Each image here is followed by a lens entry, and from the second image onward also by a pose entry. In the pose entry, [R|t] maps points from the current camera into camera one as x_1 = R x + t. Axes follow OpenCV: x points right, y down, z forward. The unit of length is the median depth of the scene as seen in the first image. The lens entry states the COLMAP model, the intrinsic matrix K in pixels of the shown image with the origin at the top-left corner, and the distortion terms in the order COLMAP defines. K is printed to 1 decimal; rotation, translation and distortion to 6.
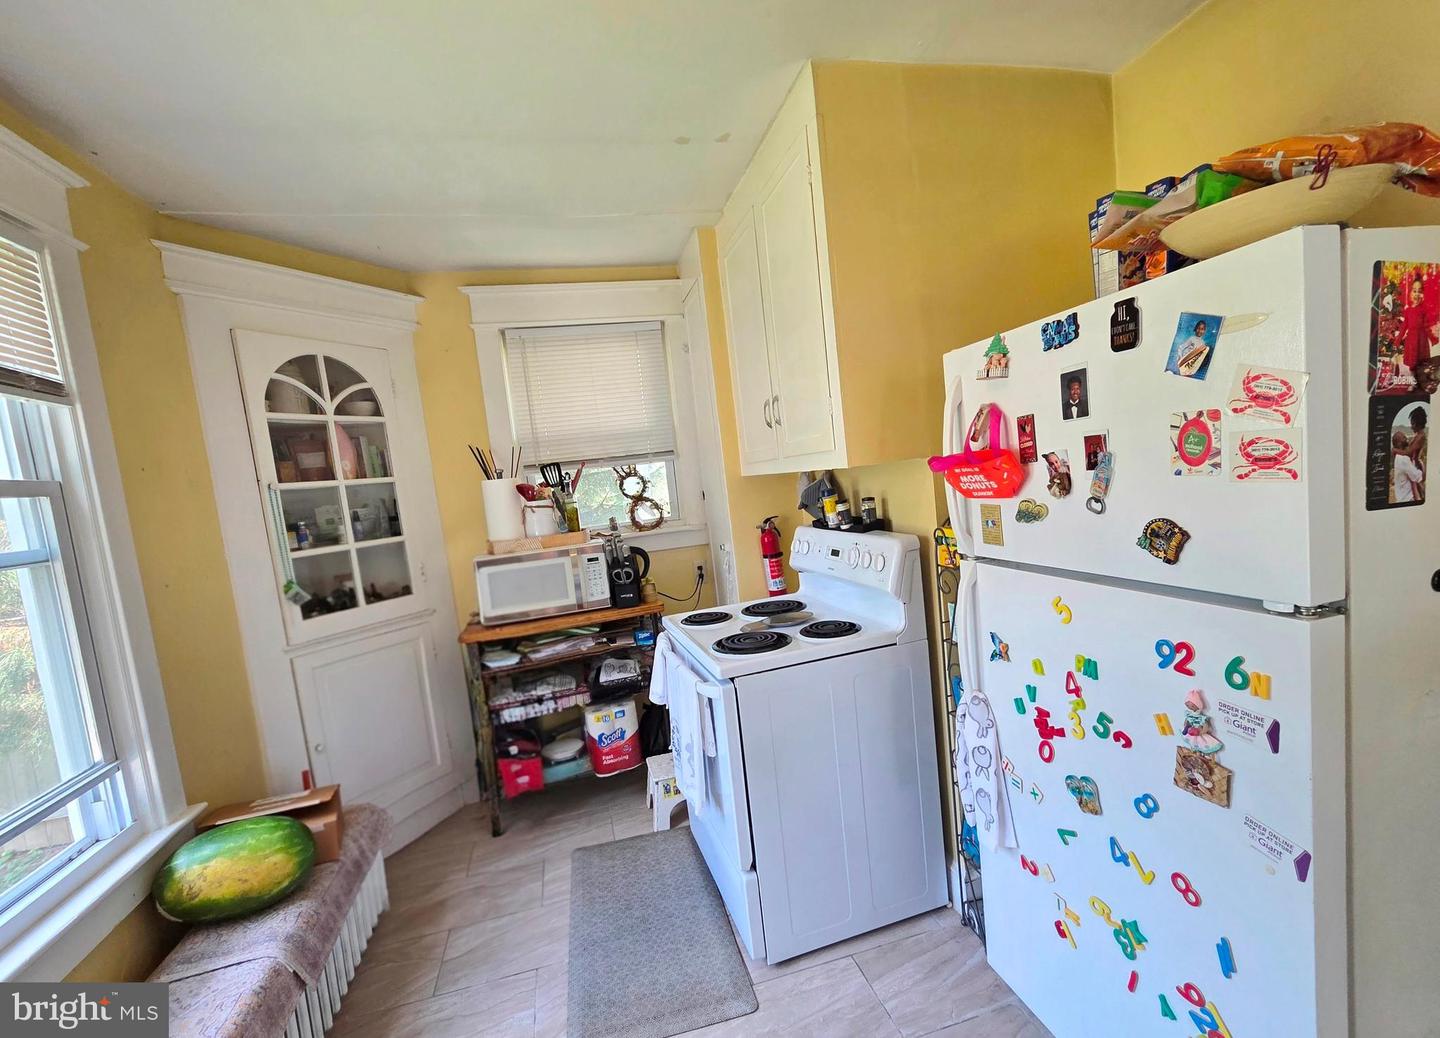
lens RADIAL K [[631.0, 0, 715.0], [0, 631.0, 539.6], [0, 0, 1]] dist [0.000077, 0.001669]
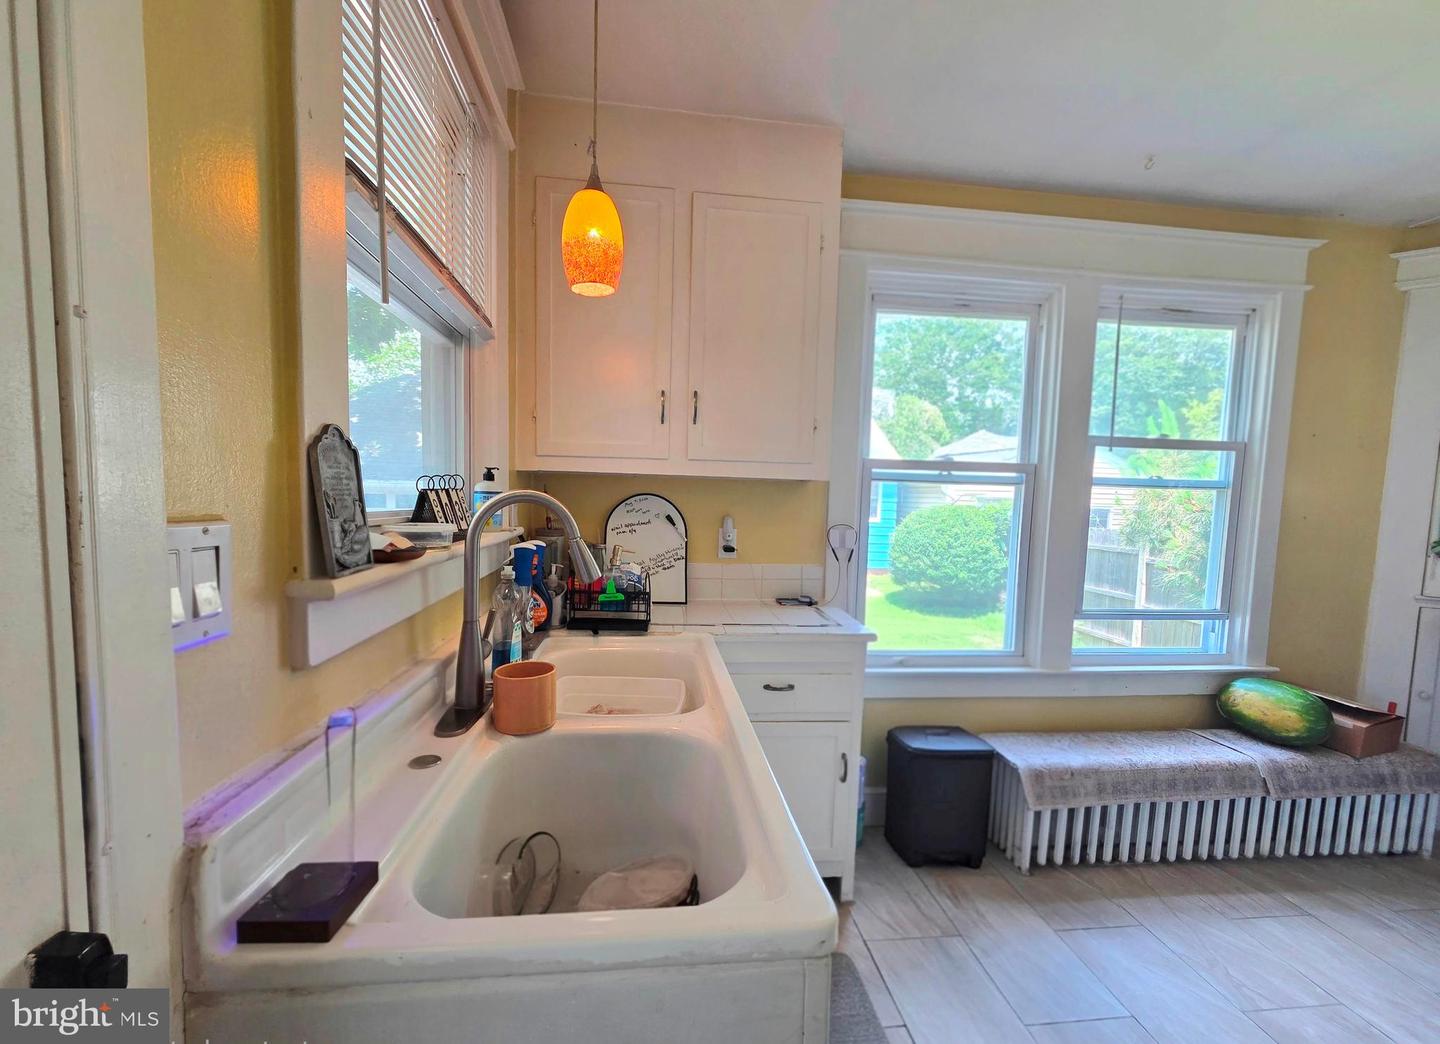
lens RADIAL K [[588.5, 0, 719.1], [0, 588.5, 543.0], [0, 0, 1]] dist [-0.004309, 0.001071]
pose [[-0.132996, 0.177063, -0.975172, 0.709751], [-0.112554, 0.974849, 0.192354, 0.026416], [0.984705, 0.135342, -0.109722, -0.170123]]
